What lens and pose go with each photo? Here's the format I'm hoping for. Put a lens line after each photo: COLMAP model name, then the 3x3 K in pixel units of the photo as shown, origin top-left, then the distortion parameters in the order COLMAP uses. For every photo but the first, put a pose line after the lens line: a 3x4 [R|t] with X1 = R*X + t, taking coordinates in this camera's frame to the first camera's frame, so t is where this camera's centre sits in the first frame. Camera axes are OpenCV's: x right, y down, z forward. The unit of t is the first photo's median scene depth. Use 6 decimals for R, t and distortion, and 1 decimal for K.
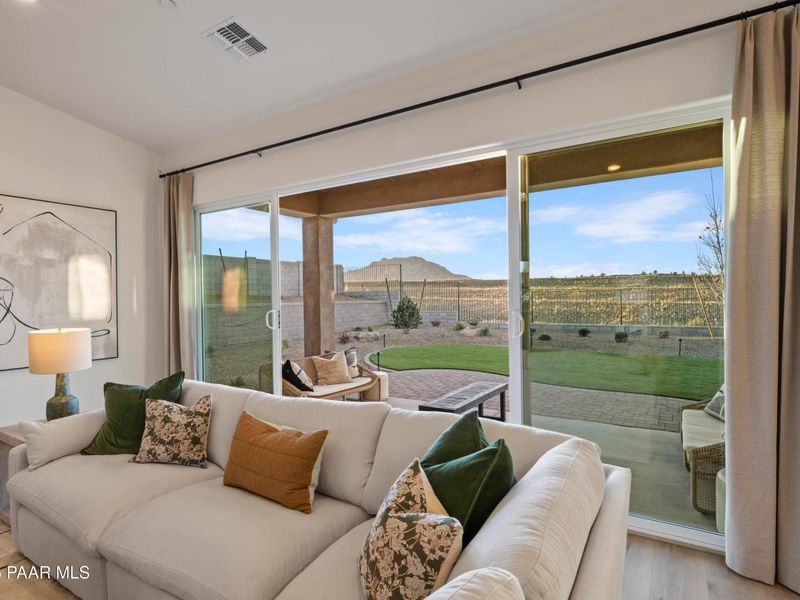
lens RADIAL K [[447.8, 0, 400.0], [0, 447.8, 300.0], [0, 0, 1]] dist [-0.026152, -0.000821]
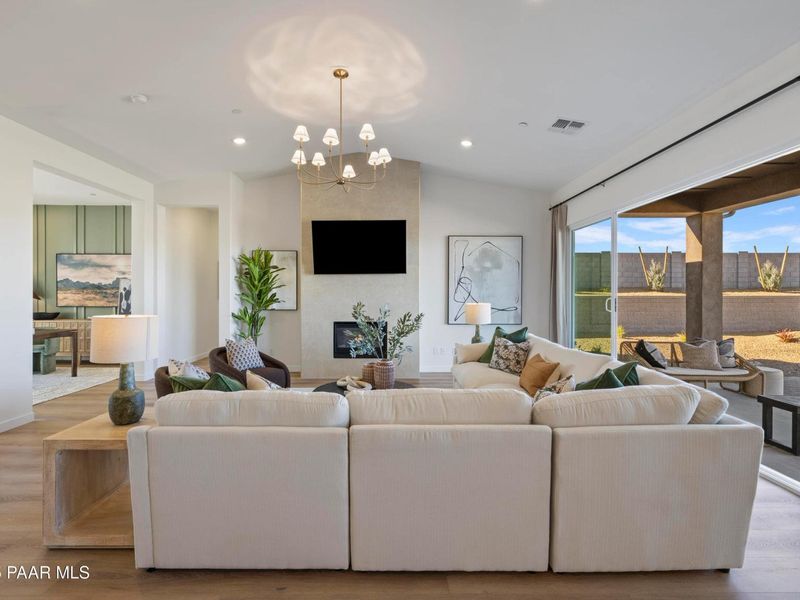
lens RADIAL K [[379.1, 0, 399.7], [0, 379.1, 289.4], [0, 0, 1]] dist [0.000130, 0.000176]
pose [[0.549209, 0.005224, -0.835668, 0.282548], [-0.011997, 0.999927, -0.001633, 0.005428], [0.835599, 0.010922, 0.549232, -0.151301]]
